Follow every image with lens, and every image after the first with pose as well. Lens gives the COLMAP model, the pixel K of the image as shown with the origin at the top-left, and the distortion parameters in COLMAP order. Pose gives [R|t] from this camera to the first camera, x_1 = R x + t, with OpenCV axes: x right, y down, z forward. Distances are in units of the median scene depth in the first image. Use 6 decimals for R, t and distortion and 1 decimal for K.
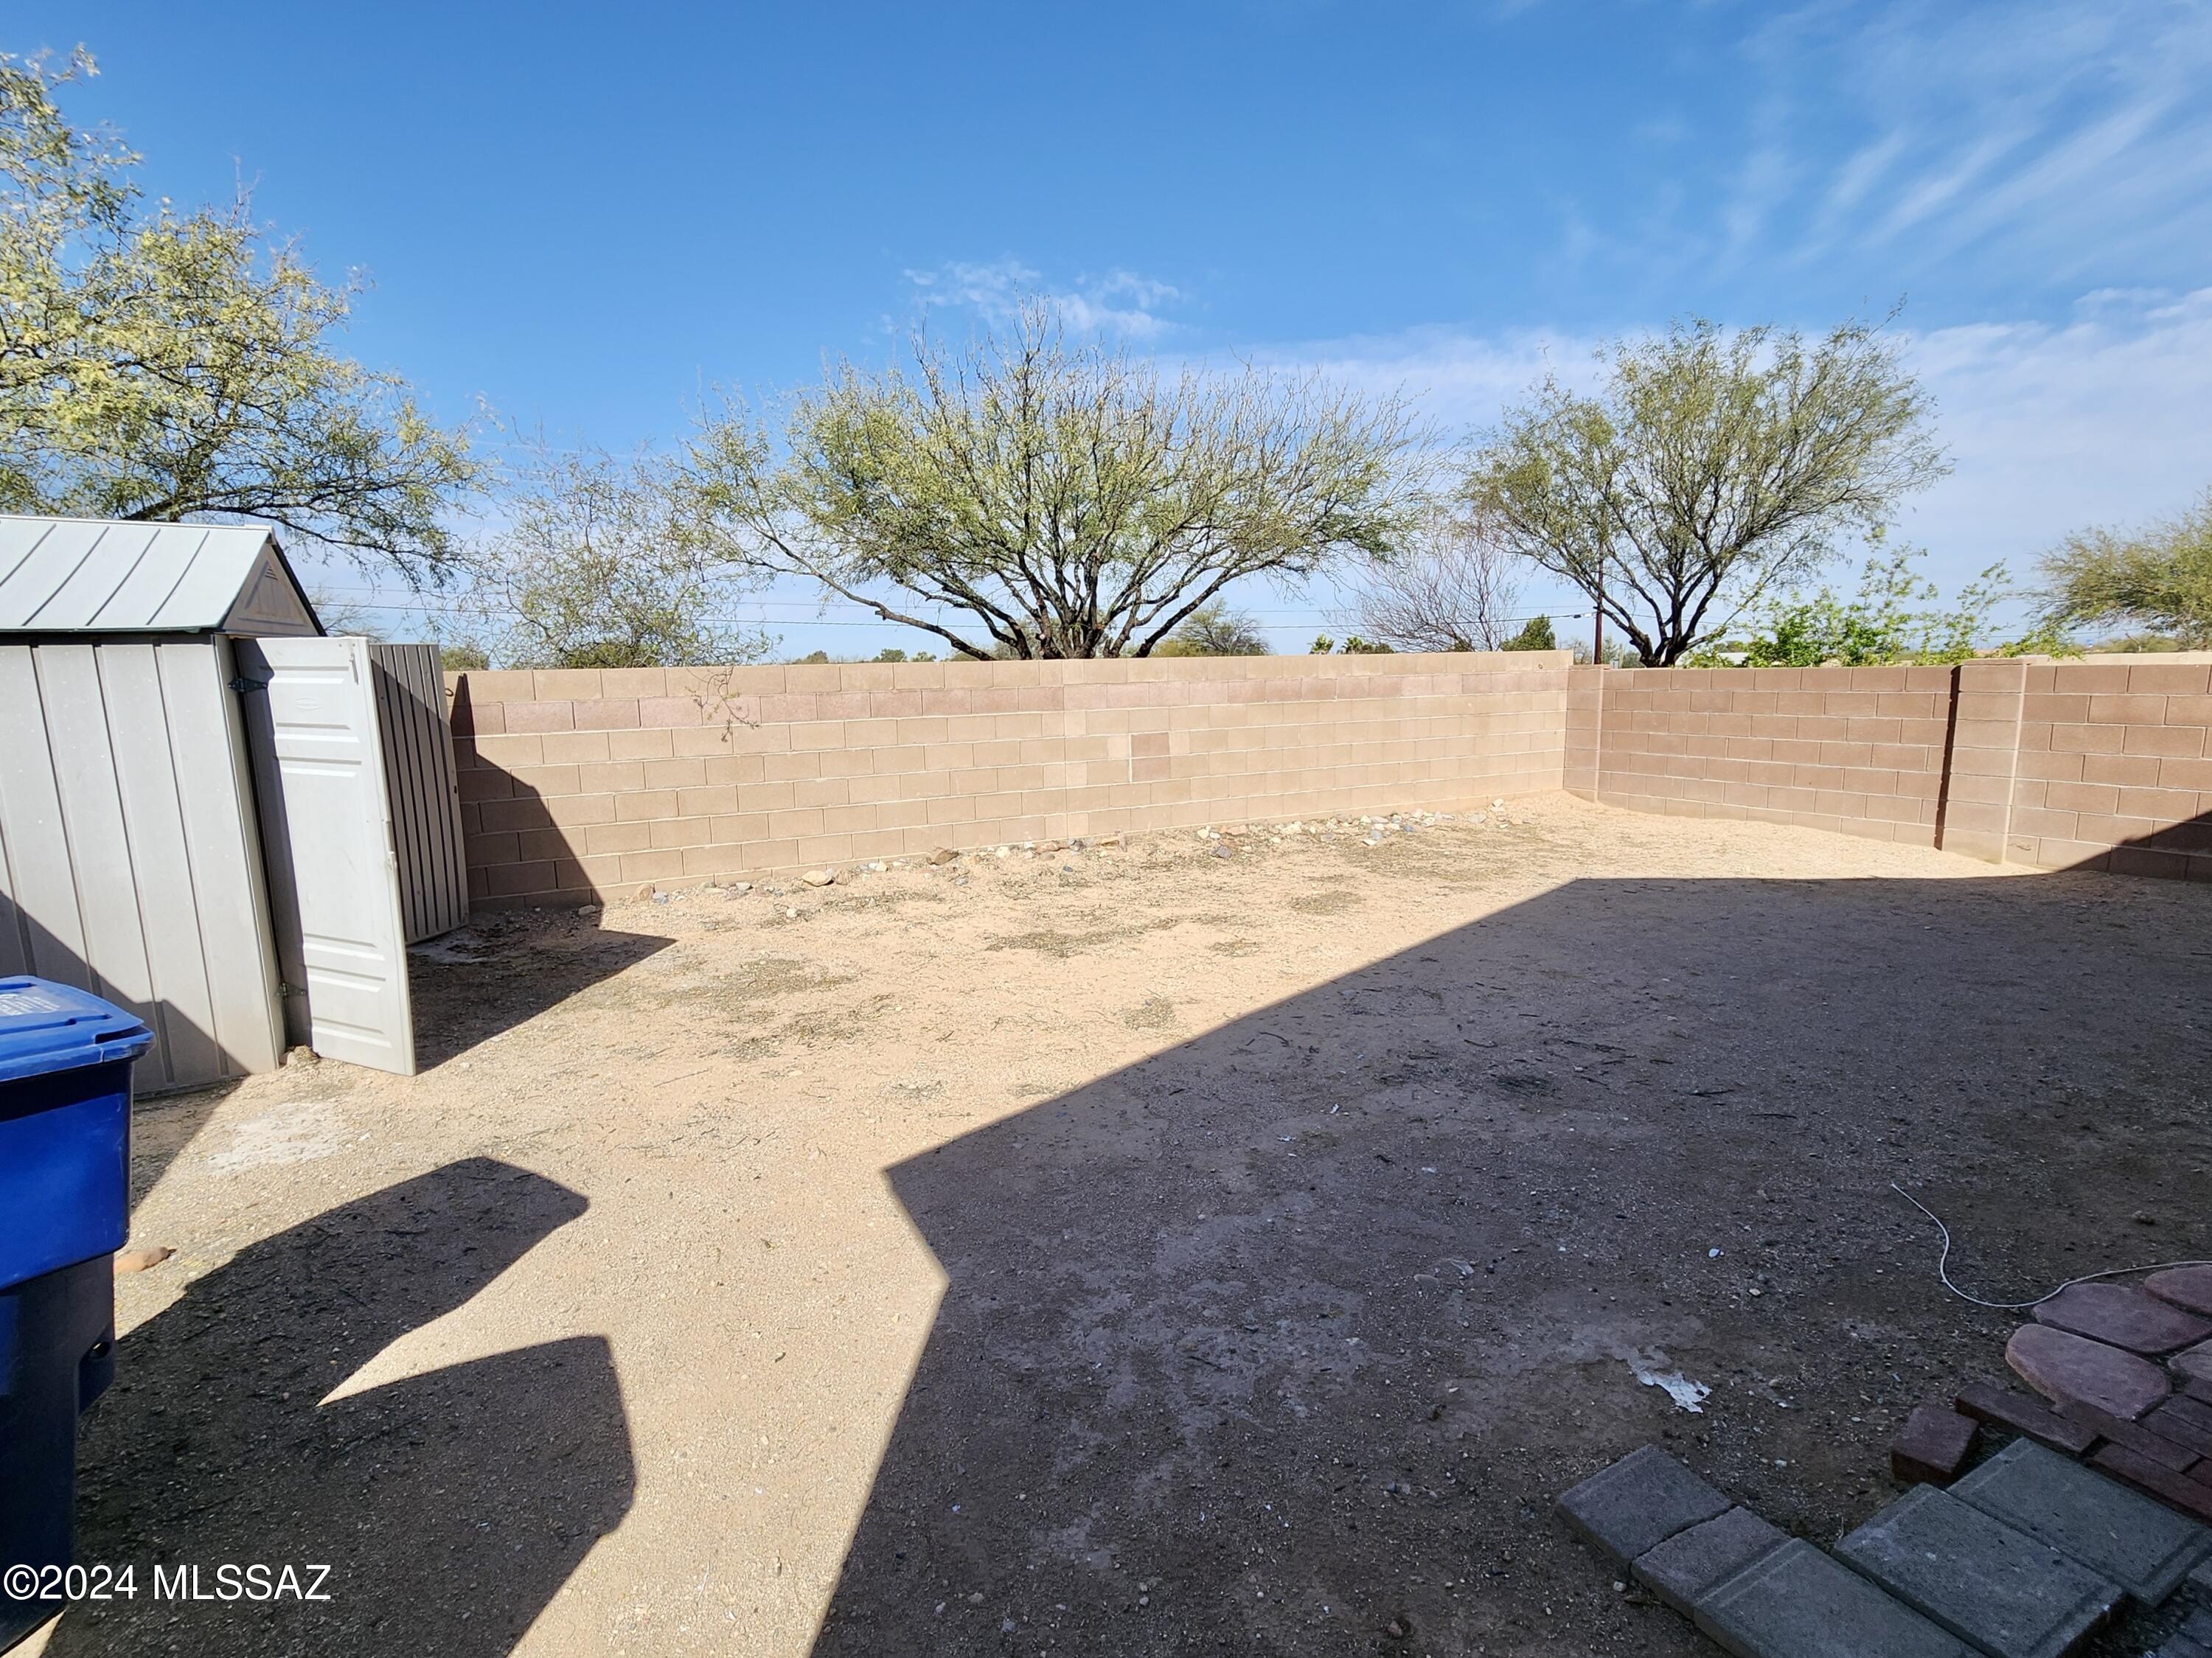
lens RADIAL K [[967.8, 0, 1094.3], [0, 967.8, 823.5], [0, 0, 1]] dist [0.004840, -0.003002]
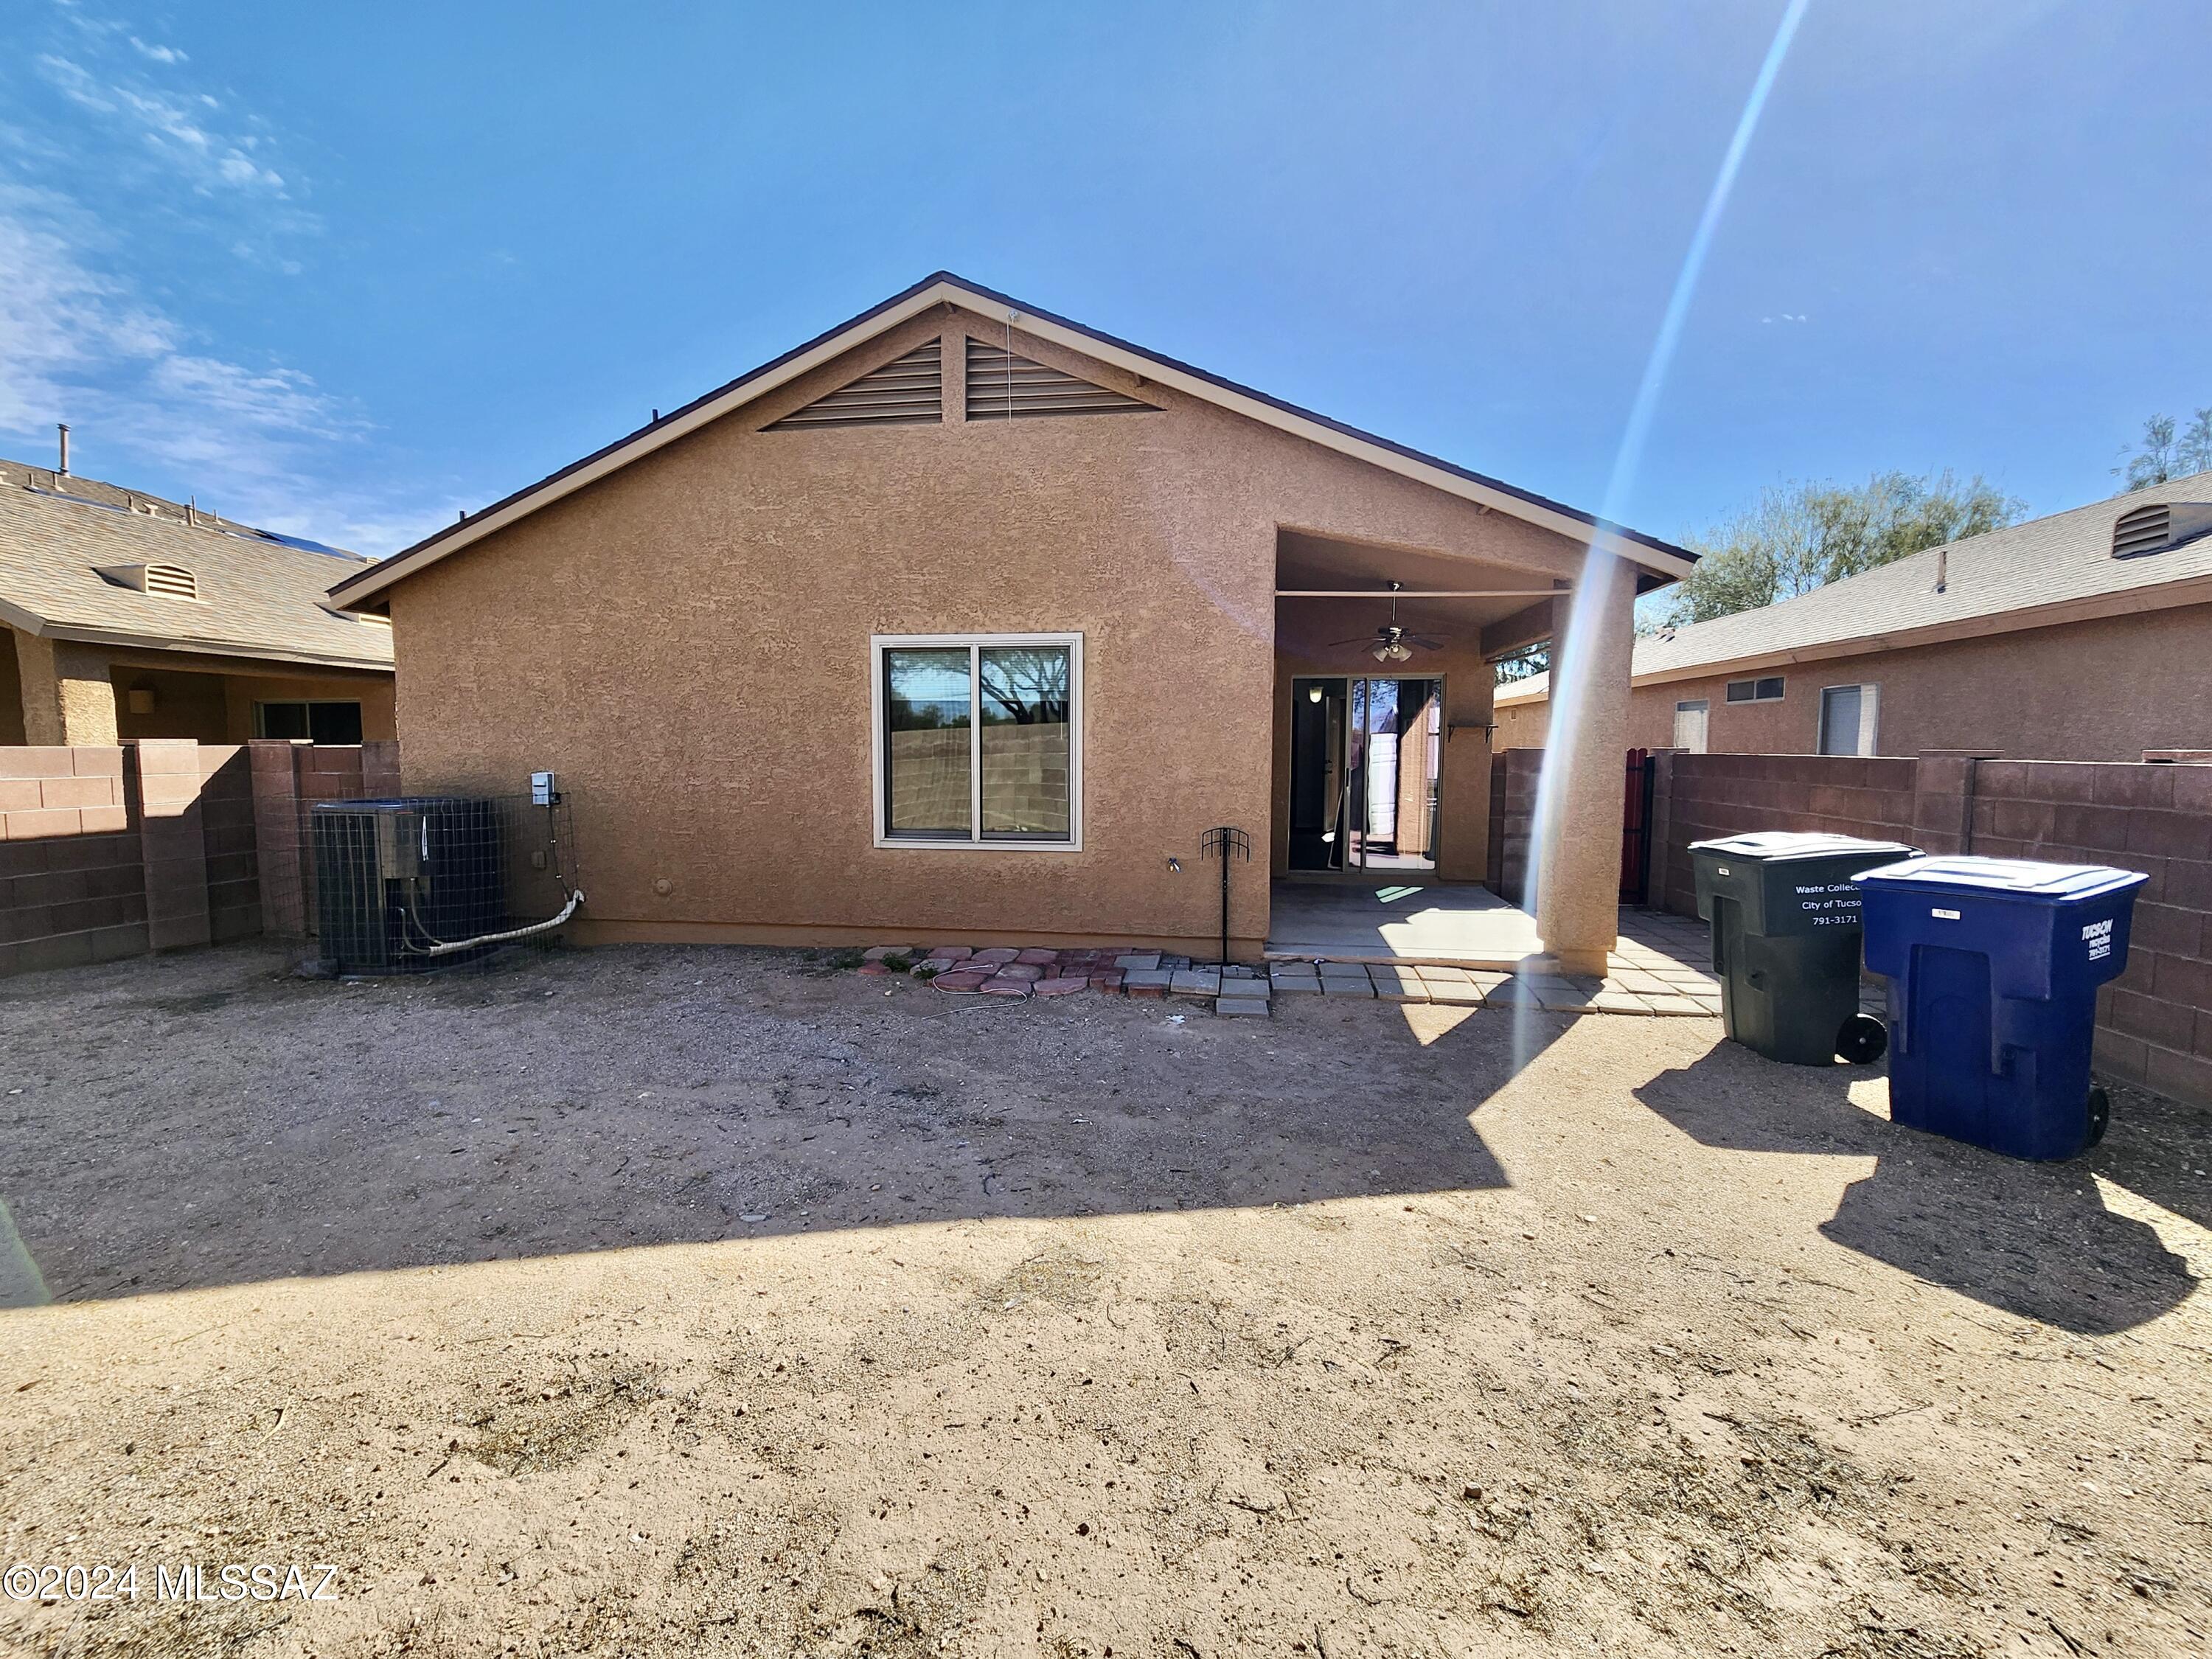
lens RADIAL K [[967.8, 0, 1094.3], [0, 967.8, 824.0], [0, 0, 1]] dist [0.004840, -0.003002]
pose [[-0.816010, -0.027657, 0.577375, -0.452293], [0.104668, 0.975273, 0.194644, -0.287151], [-0.568482, 0.219264, -0.792938, 2.045267]]
